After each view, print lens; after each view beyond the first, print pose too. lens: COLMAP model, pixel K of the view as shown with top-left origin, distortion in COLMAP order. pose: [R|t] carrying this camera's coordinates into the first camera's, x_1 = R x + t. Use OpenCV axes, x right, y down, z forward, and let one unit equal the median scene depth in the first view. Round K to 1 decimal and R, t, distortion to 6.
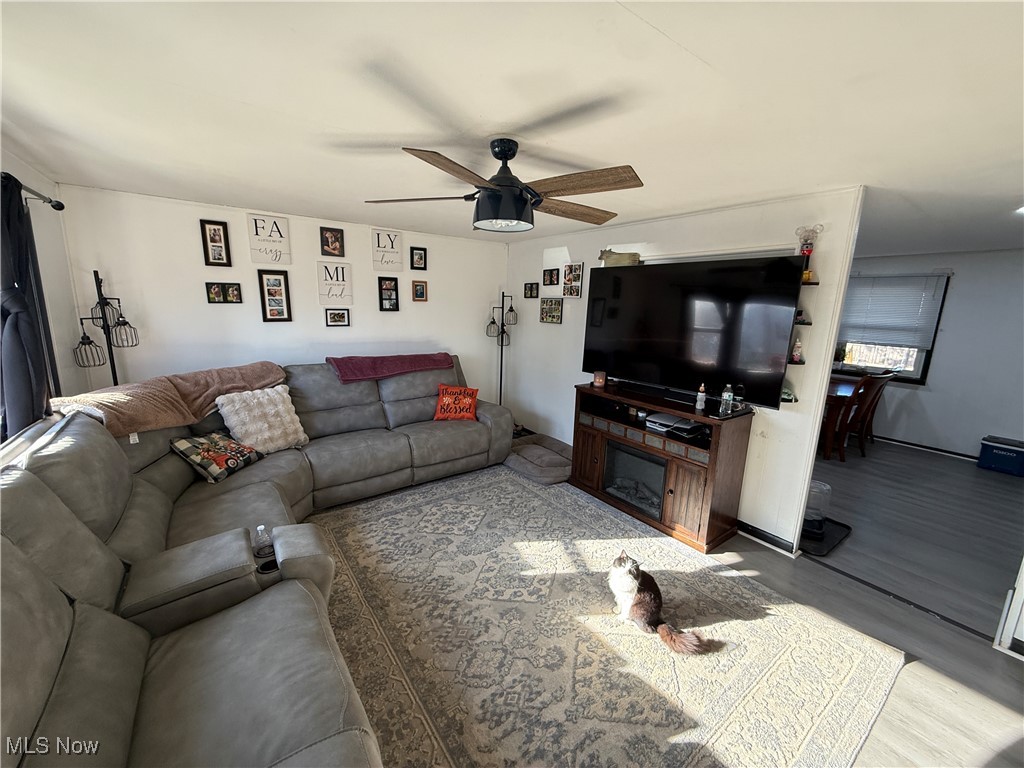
lens RADIAL K [[411.6, 0, 512.9], [0, 411.6, 386.3], [0, 0, 1]] dist [-0.002827, 0.000078]
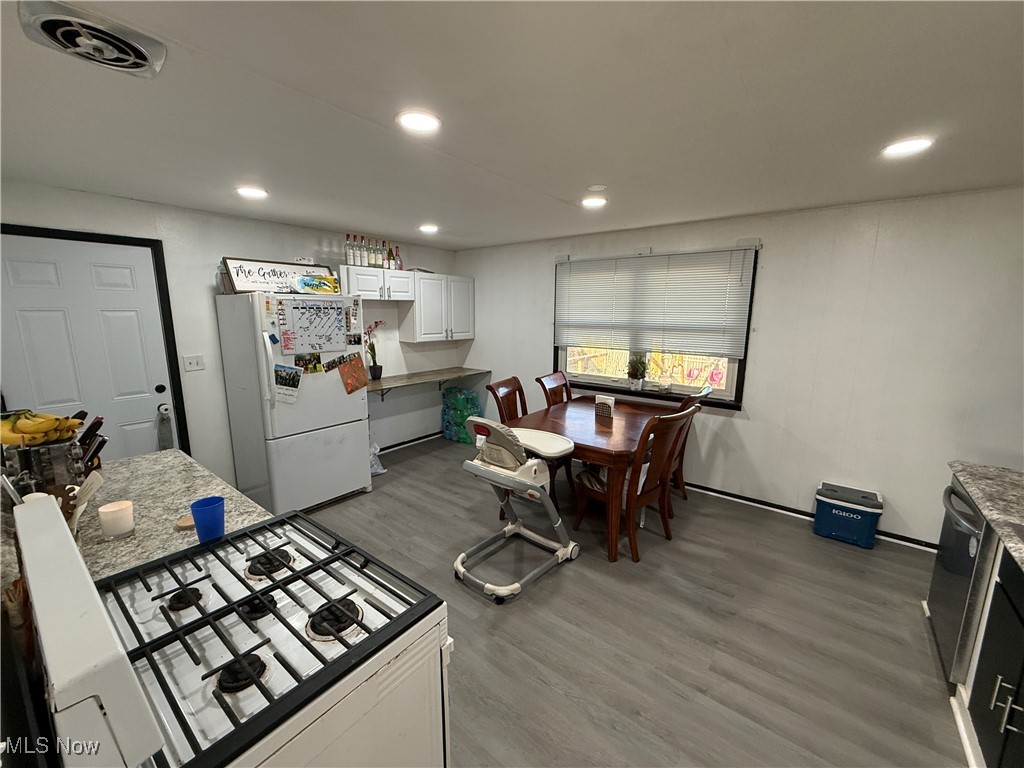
lens RADIAL K [[411.6, 0, 513.1], [0, 411.6, 383.6], [0, 0, 1]] dist [-0.002827, 0.000078]
pose [[0.961156, -0.070505, 0.266847, 0.457138], [0.074852, 0.997176, -0.006139, -0.071811], [-0.265660, 0.025874, 0.963719, 0.437221]]
